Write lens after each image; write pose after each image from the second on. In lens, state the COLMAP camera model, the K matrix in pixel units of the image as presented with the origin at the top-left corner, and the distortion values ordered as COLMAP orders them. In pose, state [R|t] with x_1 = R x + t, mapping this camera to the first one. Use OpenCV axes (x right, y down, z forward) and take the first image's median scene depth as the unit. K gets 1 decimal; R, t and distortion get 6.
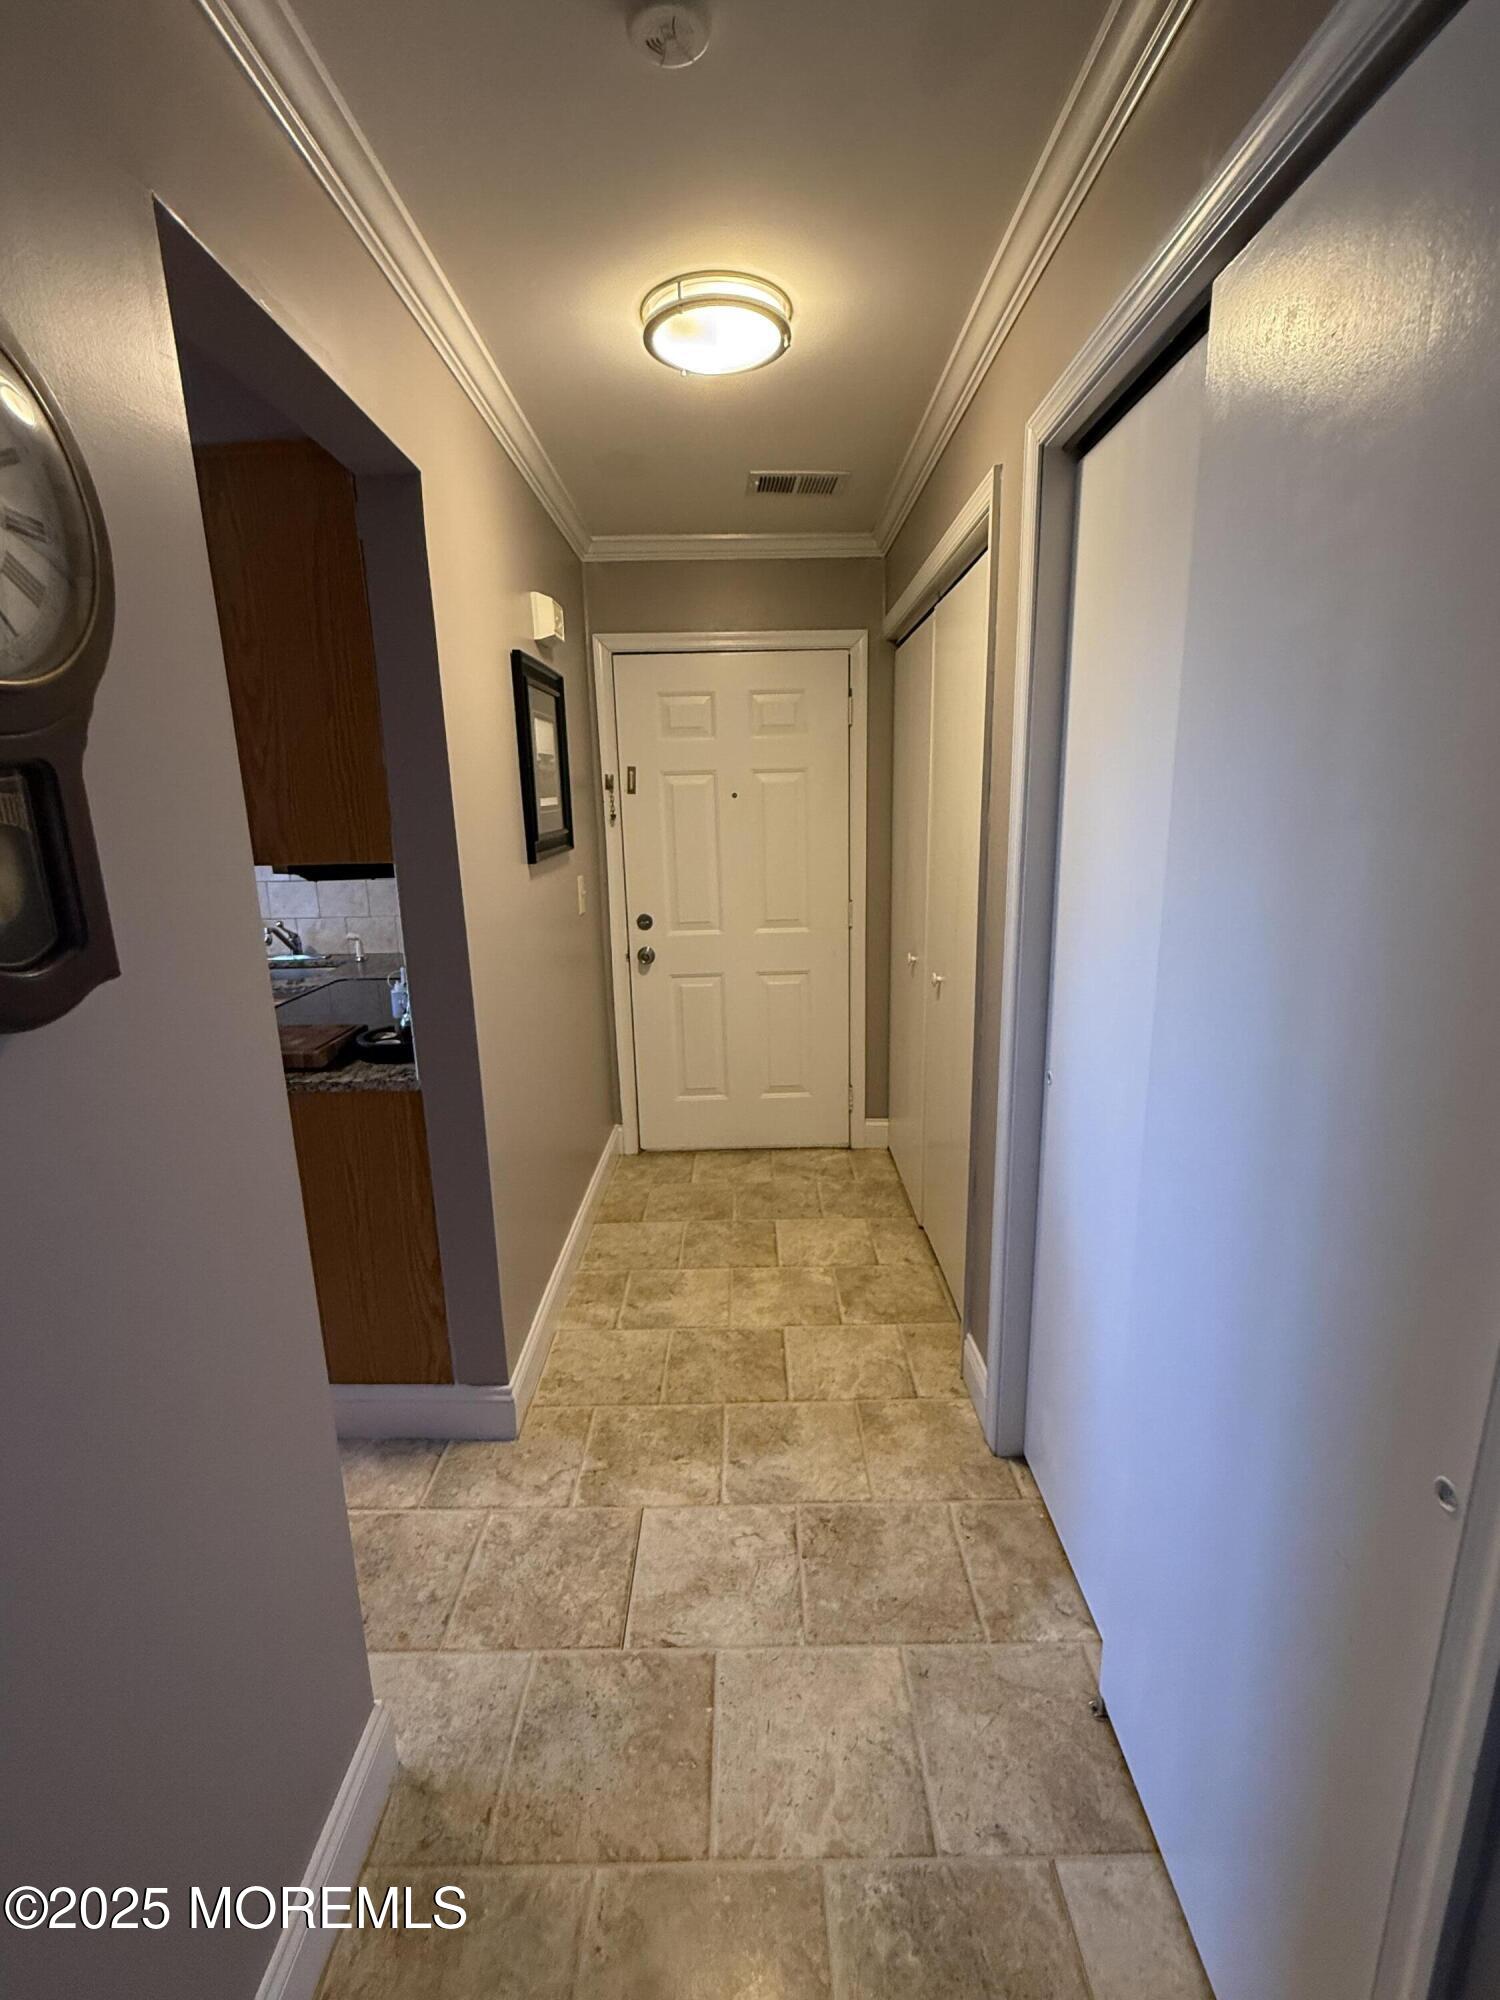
lens RADIAL K [[873.5, 0, 756.1], [0, 873.5, 1000.6], [0, 0, 1]] dist [-0.002048, -0.000142]
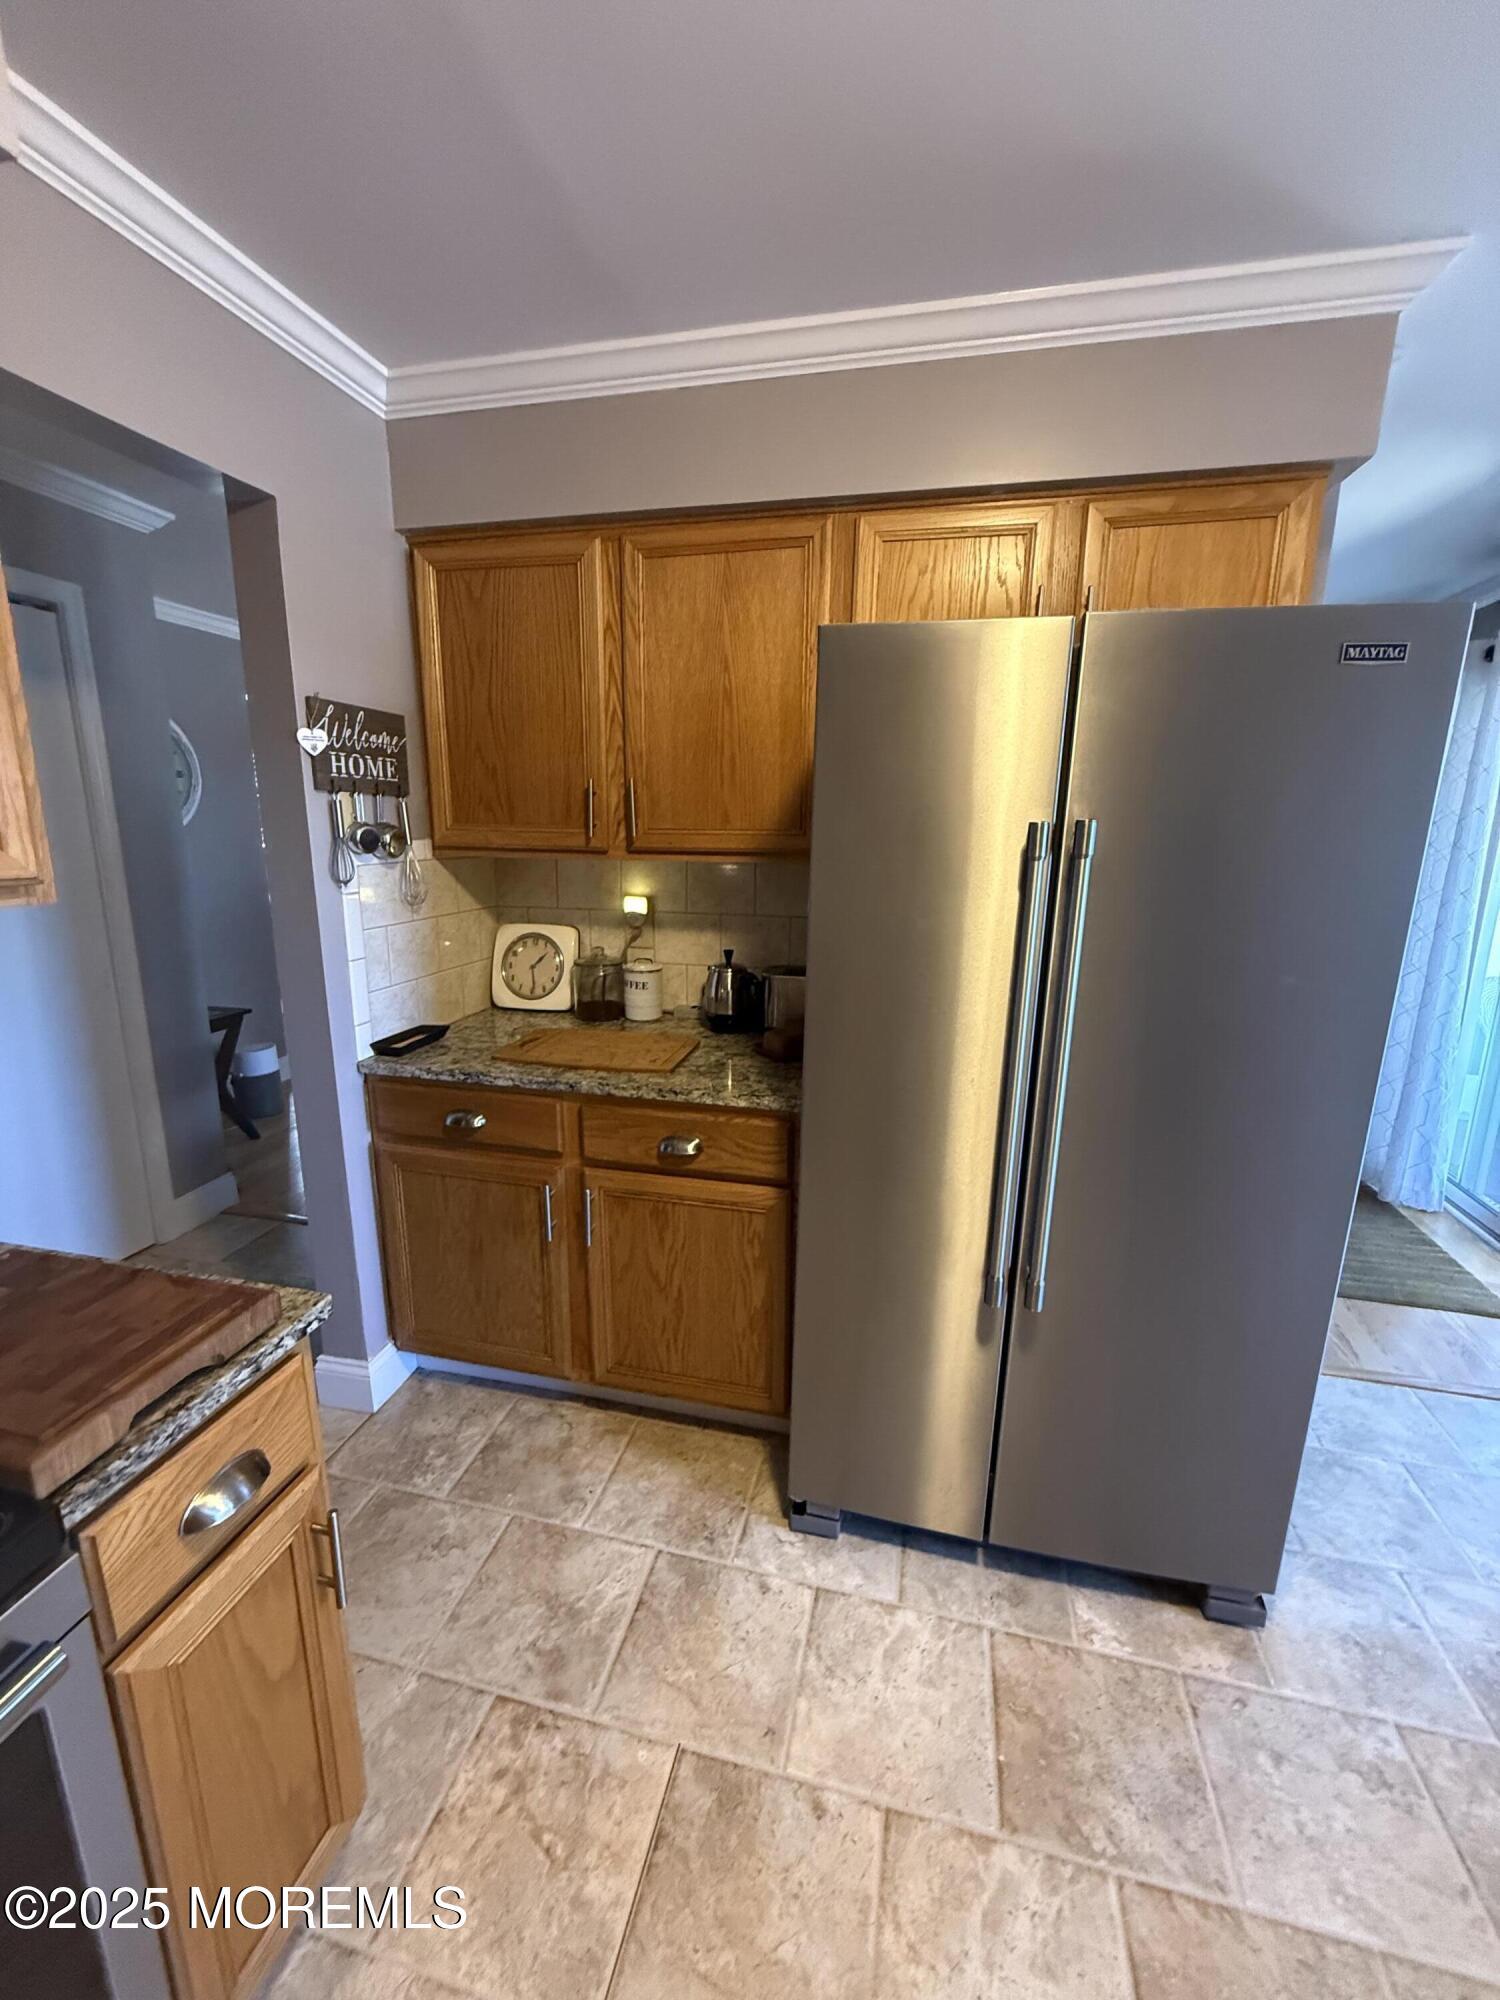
lens RADIAL K [[796.6, 0, 758.7], [0, 796.6, 1001.7], [0, 0, 1]] dist [-0.000314, 0.000008]
pose [[-0.971067, -0.055320, 0.232313, 0.050394], [0.048600, 0.906662, 0.419049, -0.339473], [-0.233811, 0.418214, -0.877741, 1.552441]]
